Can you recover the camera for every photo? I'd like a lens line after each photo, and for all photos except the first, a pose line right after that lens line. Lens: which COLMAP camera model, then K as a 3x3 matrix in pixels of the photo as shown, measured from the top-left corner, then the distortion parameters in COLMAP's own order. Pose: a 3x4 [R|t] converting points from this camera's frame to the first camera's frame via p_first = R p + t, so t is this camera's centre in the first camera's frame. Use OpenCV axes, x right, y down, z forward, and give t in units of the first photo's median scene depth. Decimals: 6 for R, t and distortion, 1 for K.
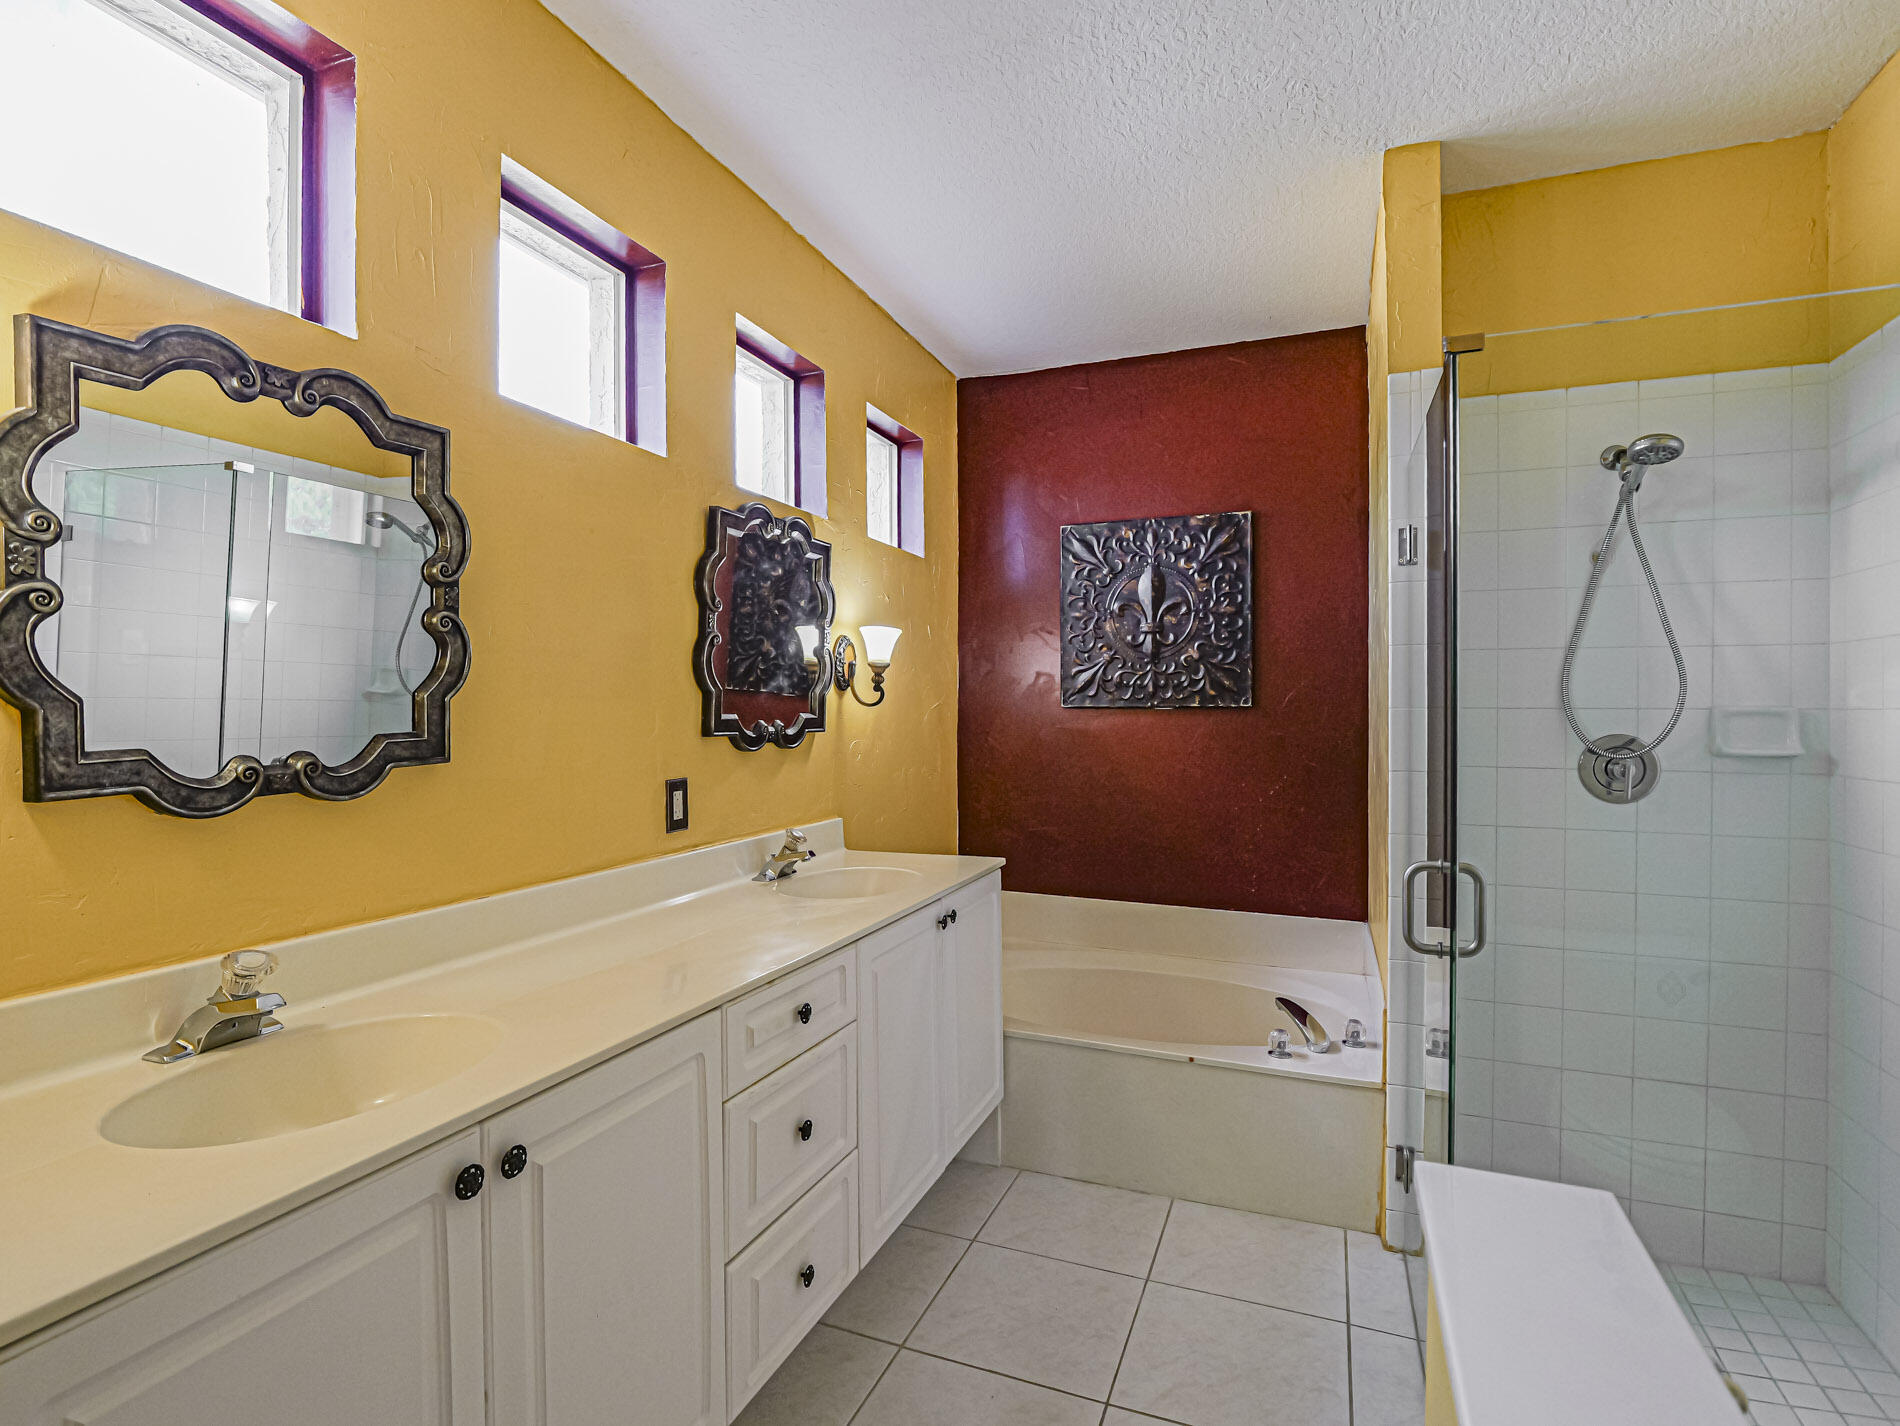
lens RADIAL K [[921.2, 0, 943.0], [0, 921.2, 734.8], [0, 0, 1]] dist [-0.004506, -0.000760]
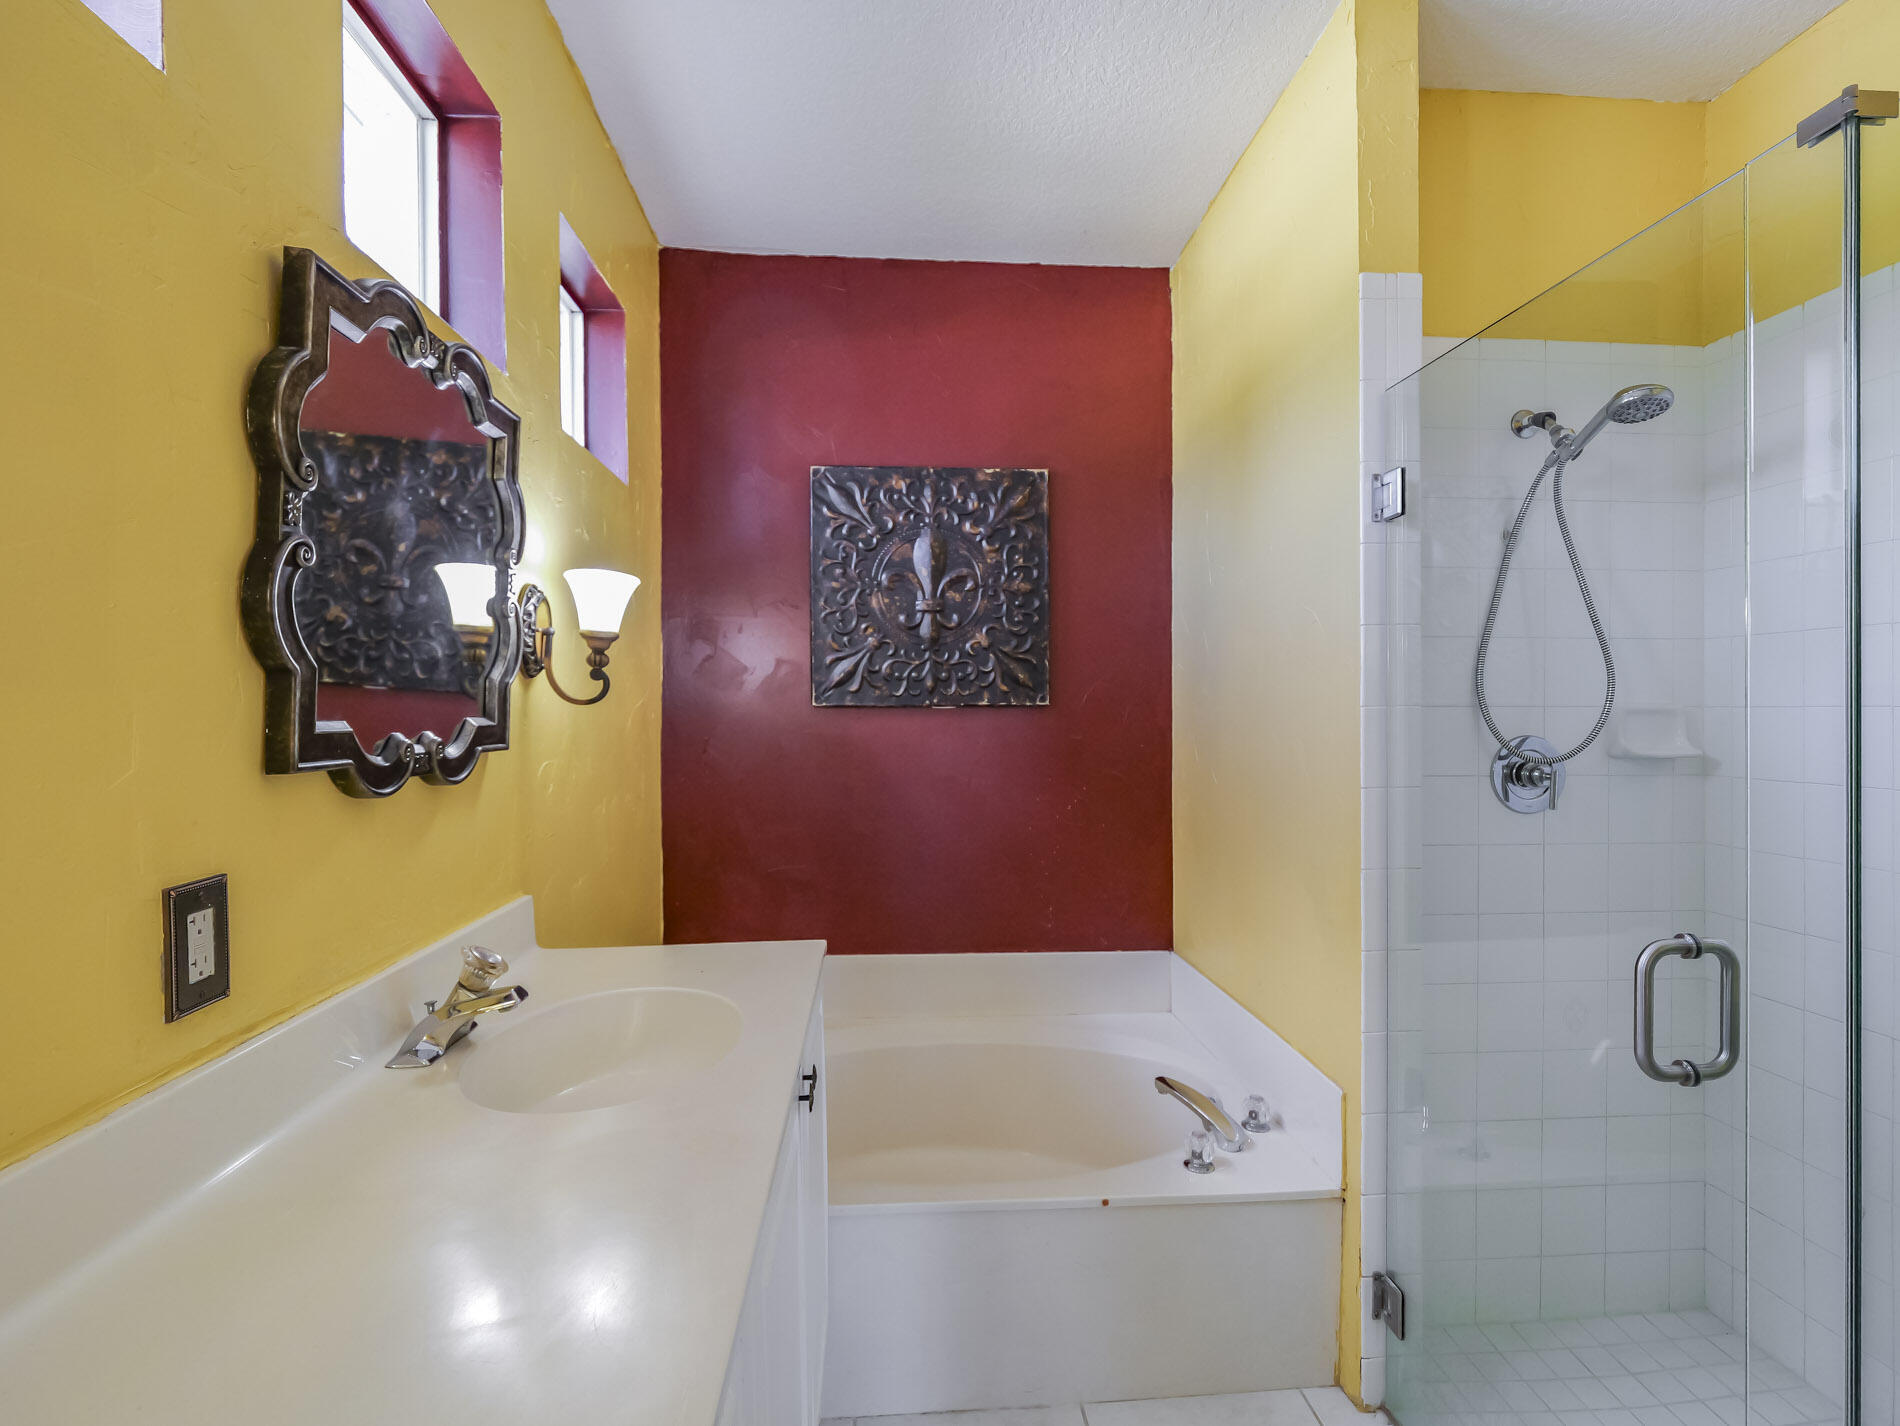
lens RADIAL K [[899.6, 0, 946.5], [0, 899.6, 719.7], [0, 0, 1]] dist [0.003206, -0.000233]
pose [[0.898656, -0.007564, 0.438588, -0.102942], [0.014519, 0.999816, -0.012506, -0.008700], [-0.438413, 0.017606, 0.898601, 0.308395]]
